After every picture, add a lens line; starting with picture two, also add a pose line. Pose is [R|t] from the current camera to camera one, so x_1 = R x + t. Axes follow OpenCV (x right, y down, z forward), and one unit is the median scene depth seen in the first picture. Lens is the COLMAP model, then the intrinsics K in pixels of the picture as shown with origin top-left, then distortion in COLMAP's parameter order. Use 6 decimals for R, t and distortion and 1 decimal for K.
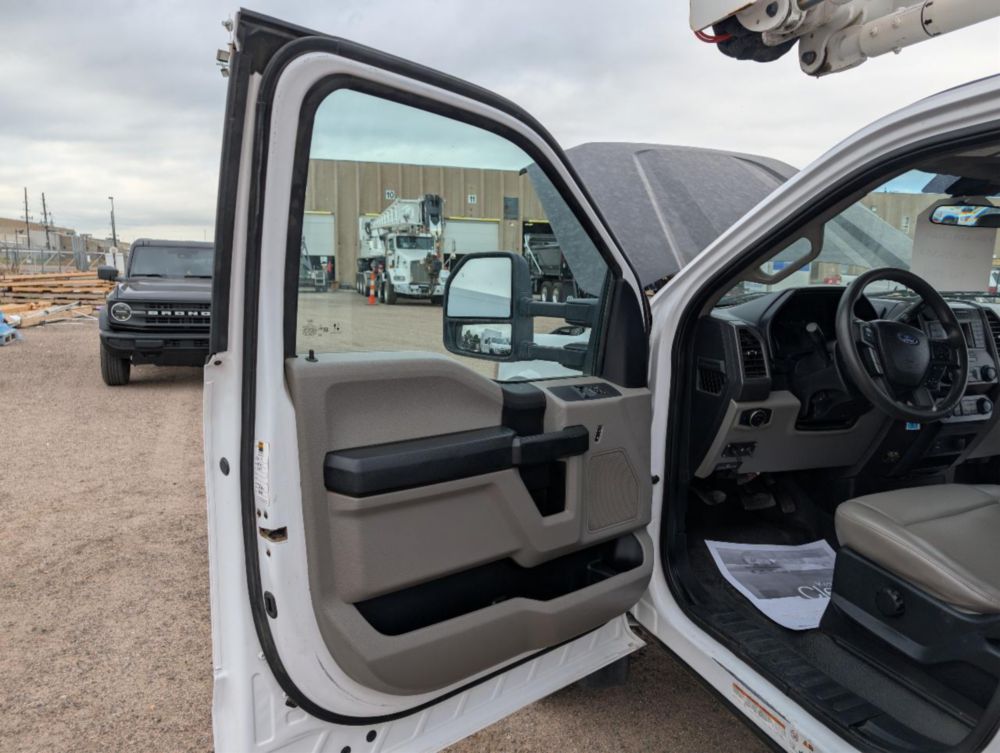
lens RADIAL K [[718.1, 0, 506.7], [0, 718.1, 380.0], [0, 0, 1]] dist [0.016482, -0.012386]
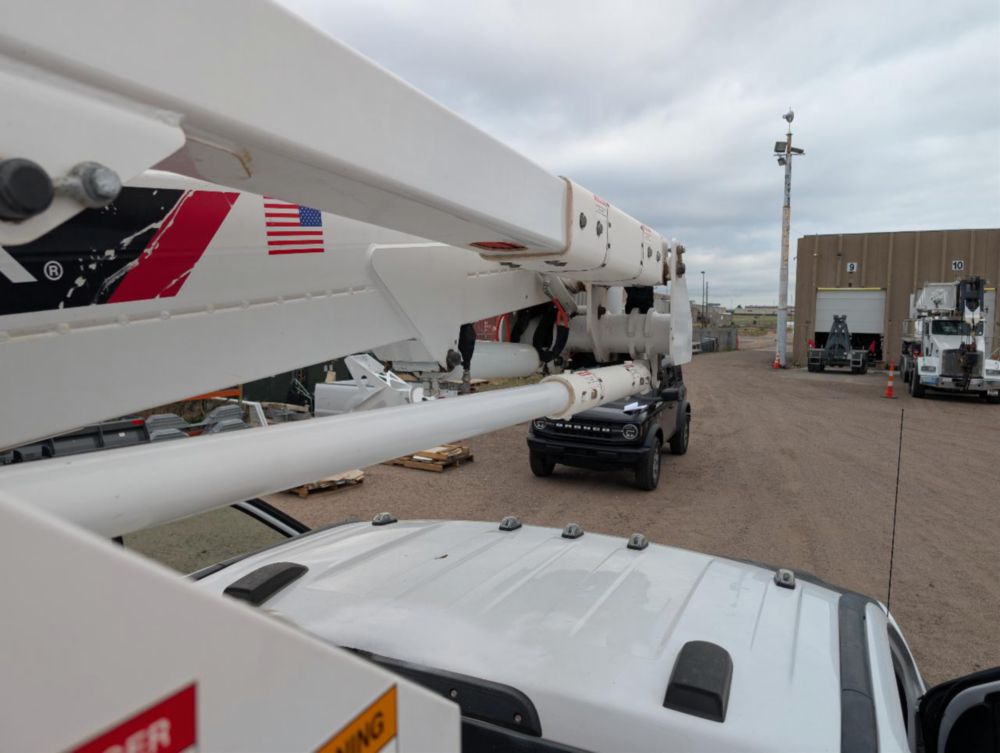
lens RADIAL K [[716.5, 0, 501.1], [0, 716.5, 374.2], [0, 0, 1]] dist [0.032993, -0.031841]
pose [[0.710747, 0.045772, -0.701957, 0.100086], [-0.110627, 0.992737, -0.047280, -0.035272], [0.694694, 0.111259, 0.710648, 0.007441]]
